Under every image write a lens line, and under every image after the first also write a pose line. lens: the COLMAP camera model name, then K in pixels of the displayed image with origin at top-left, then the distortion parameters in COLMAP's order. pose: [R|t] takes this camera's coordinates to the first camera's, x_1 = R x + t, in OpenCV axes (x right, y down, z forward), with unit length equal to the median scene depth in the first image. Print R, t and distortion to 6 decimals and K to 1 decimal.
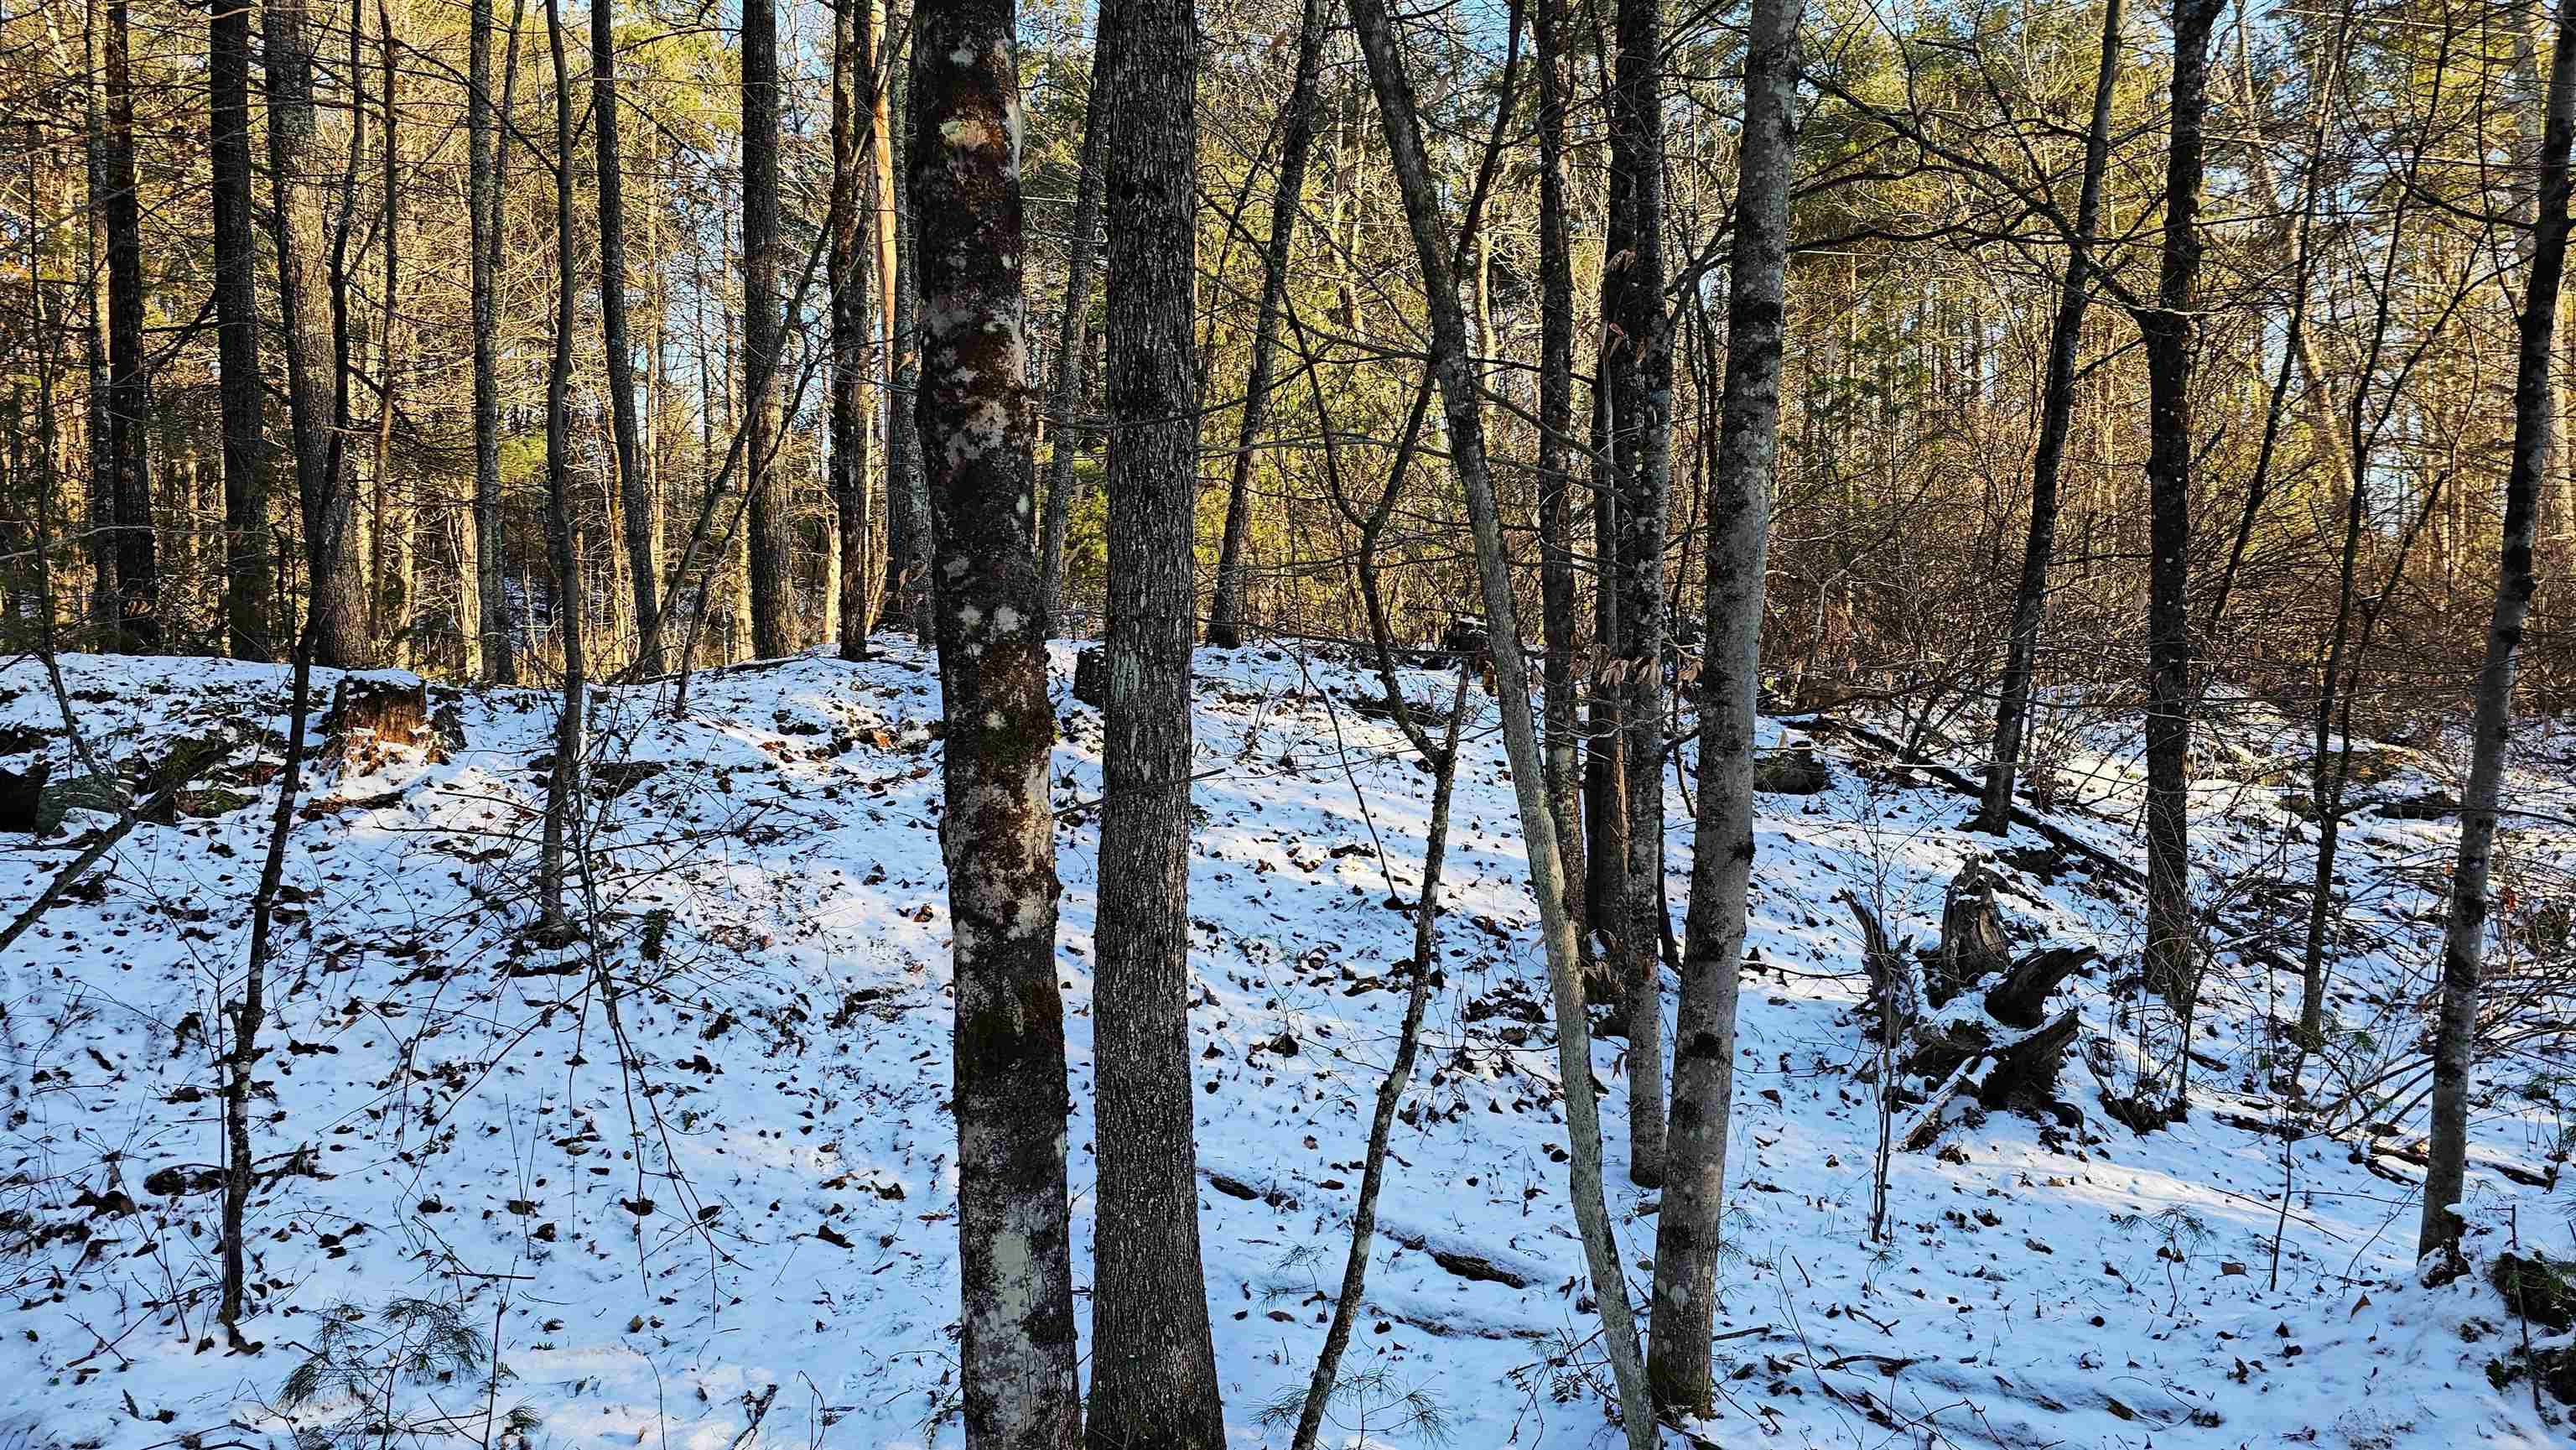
lens RADIAL K [[1707.2, 0, 1278.1], [0, 1707.2, 727.7], [0, 0, 1]] dist [0.089930, -0.084743]
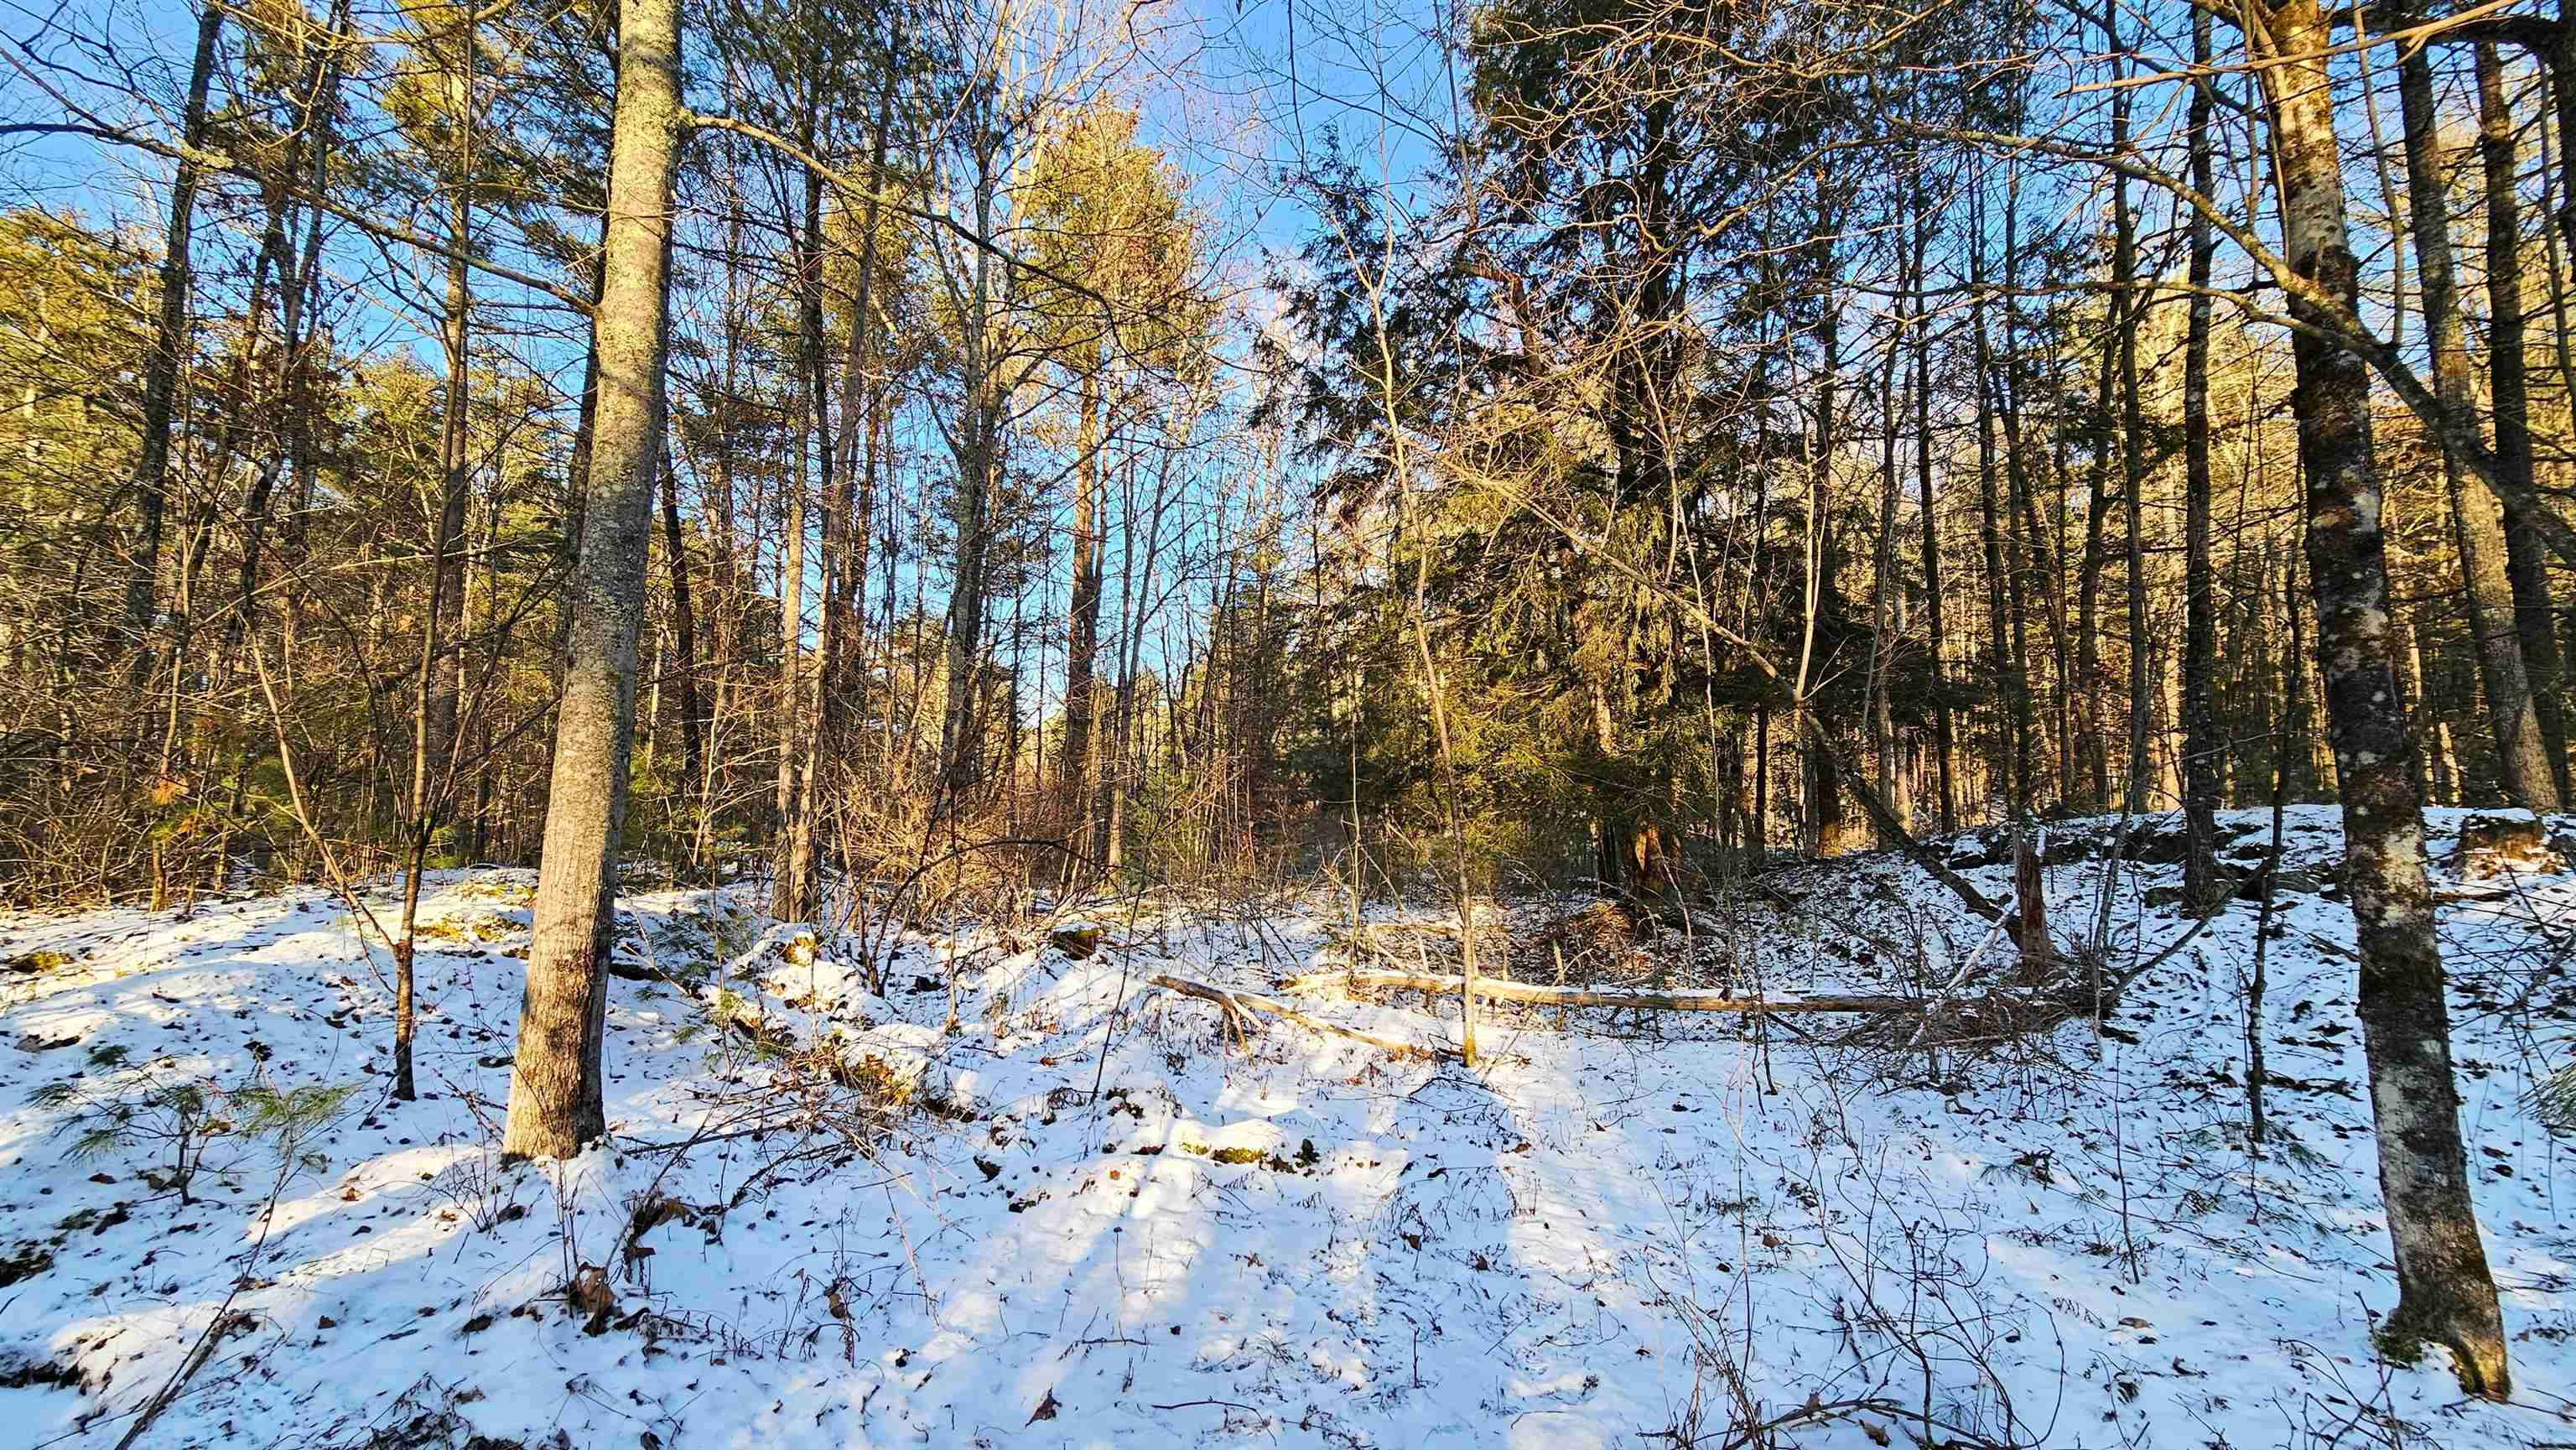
lens RADIAL K [[1041.1, 0, 1332.5], [0, 1041.1, 758.9], [0, 0, 1]] dist [0.026943, -0.000257]
pose [[0.101246, -0.072473, -0.992218, 0.357637], [-0.026305, 0.996799, -0.075491, 0.022986], [0.994514, 0.033744, 0.099015, -0.105581]]
